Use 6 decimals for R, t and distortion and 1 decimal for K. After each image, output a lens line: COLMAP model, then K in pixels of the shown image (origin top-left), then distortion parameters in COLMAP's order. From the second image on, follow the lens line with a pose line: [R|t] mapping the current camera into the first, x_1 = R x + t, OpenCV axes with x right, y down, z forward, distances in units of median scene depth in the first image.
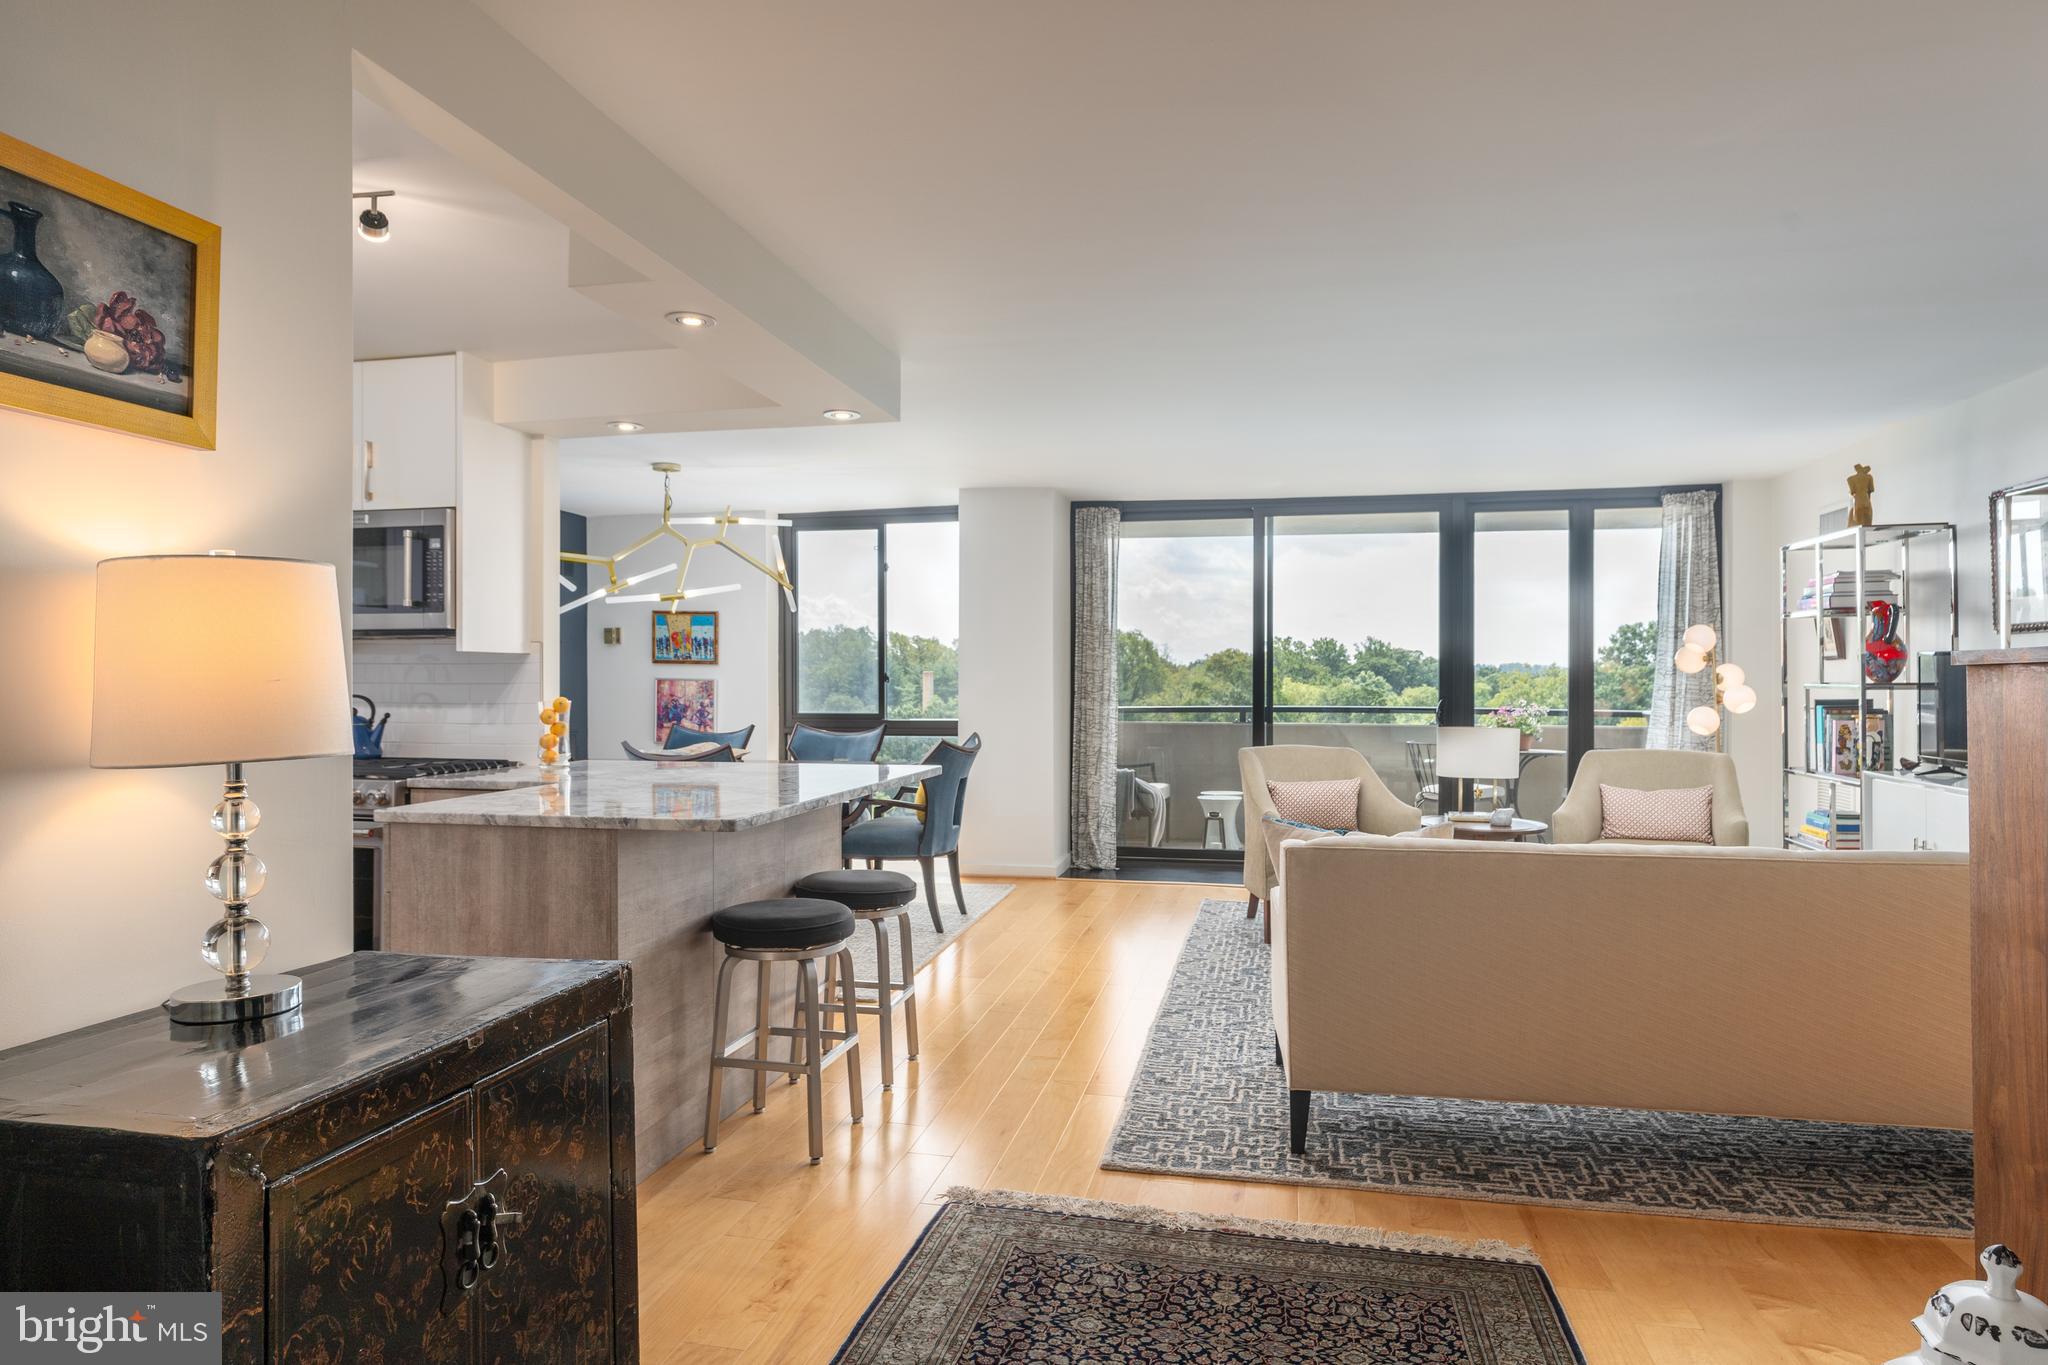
lens RADIAL K [[1209.8, 0, 1024.0], [0, 1209.8, 682.5], [0, 0, 1]] dist [0.003070, 0.001149]
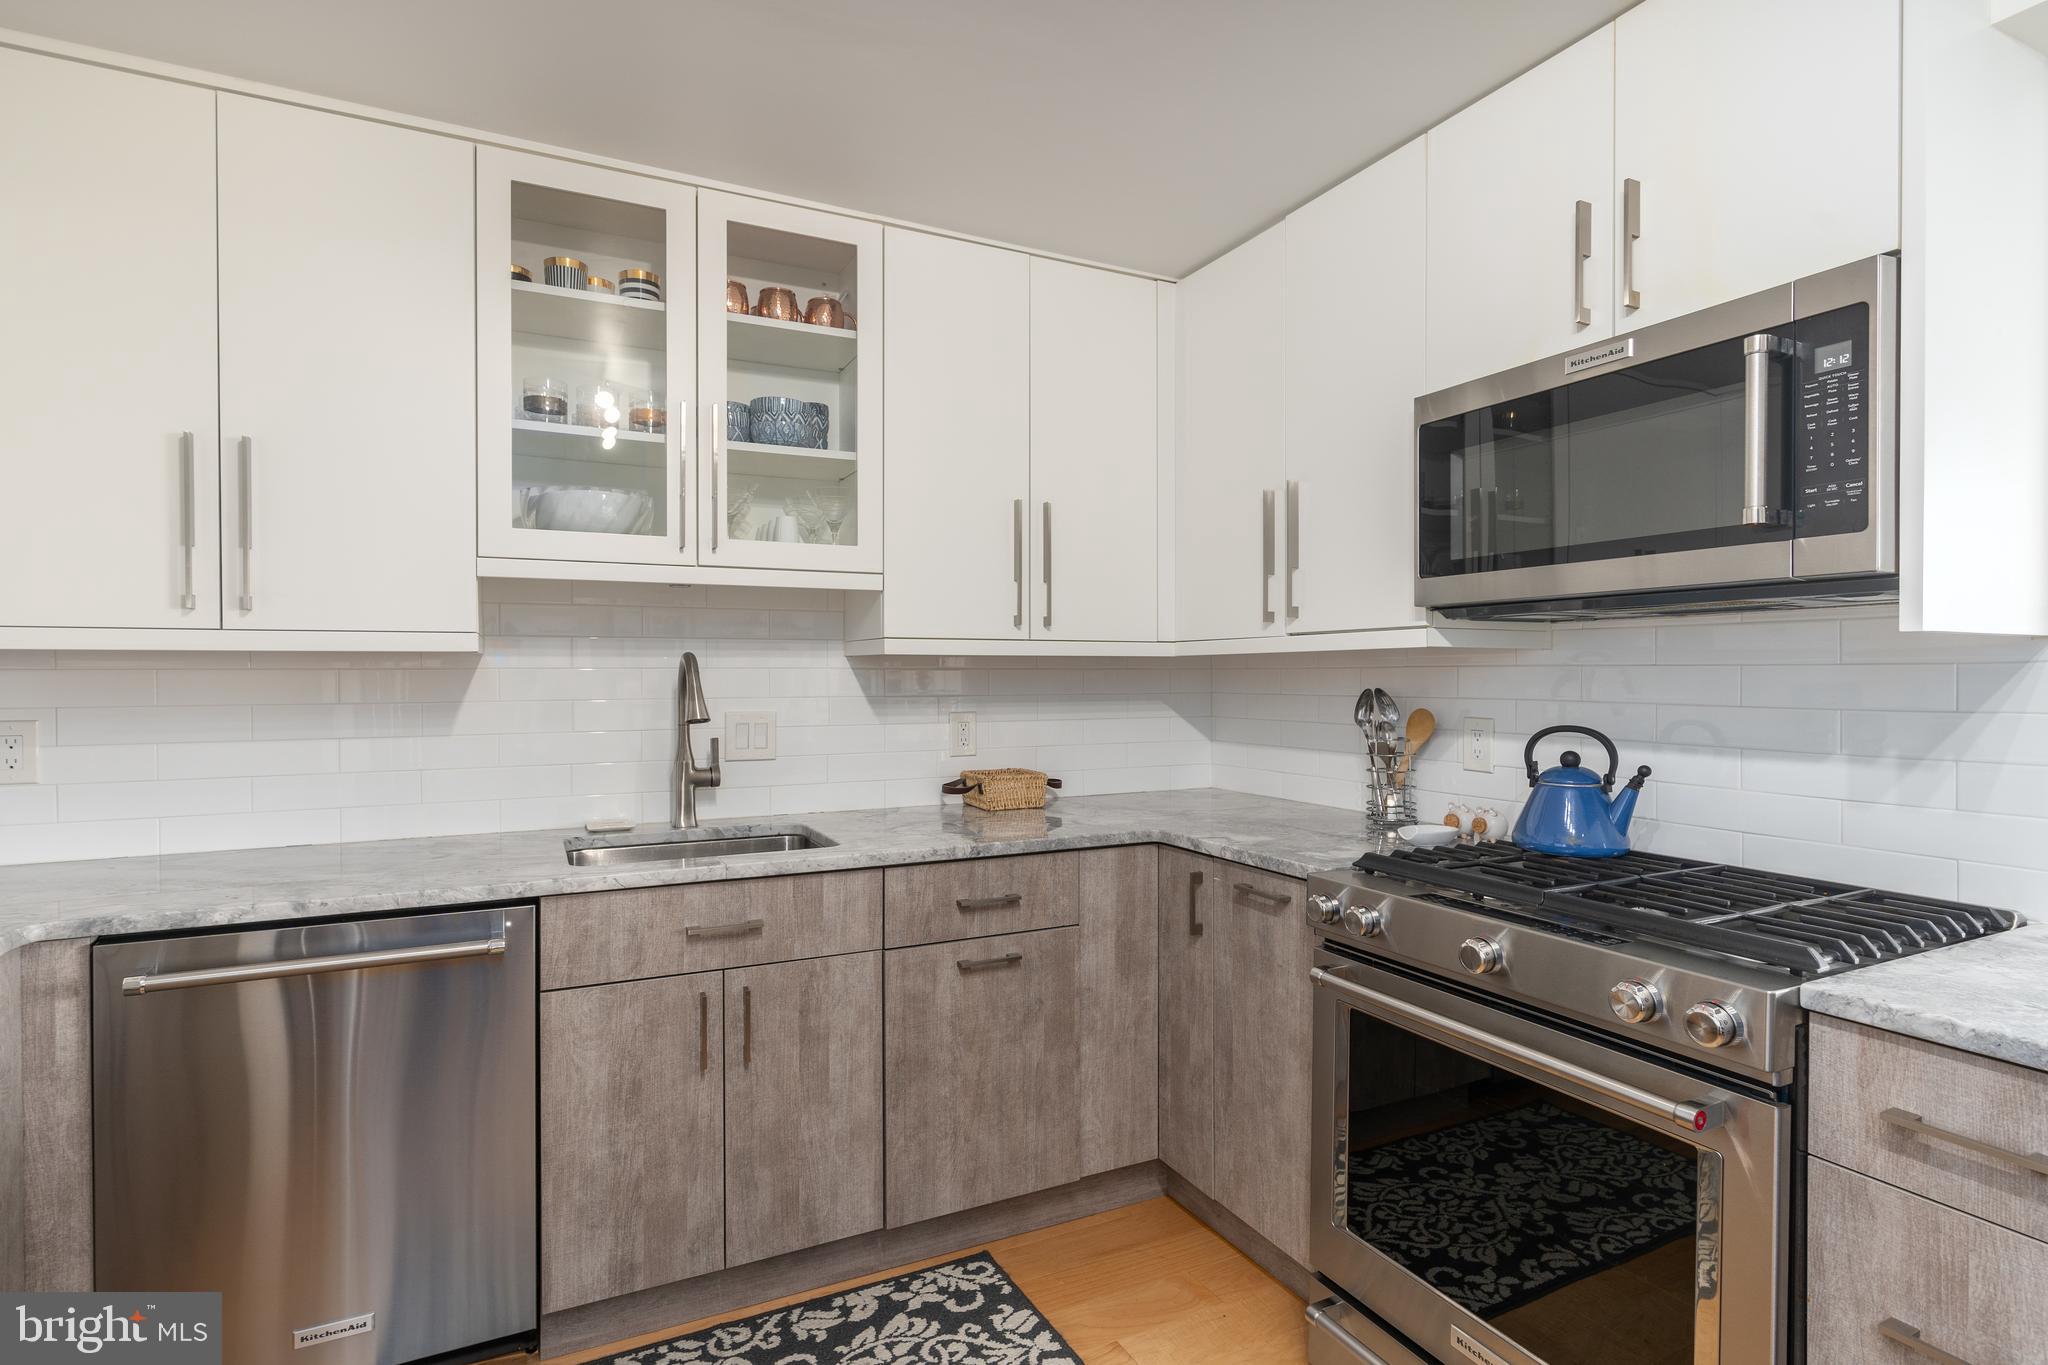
lens RADIAL K [[988.9, 0, 1047.1], [0, 988.9, 678.1], [0, 0, 1]] dist [-0.001873, 0.000131]
pose [[0.641710, 0.001990, -0.766945, -0.342191], [-0.000289, 0.999997, 0.002353, -0.010571], [0.766947, -0.001288, 0.641709, 0.509024]]
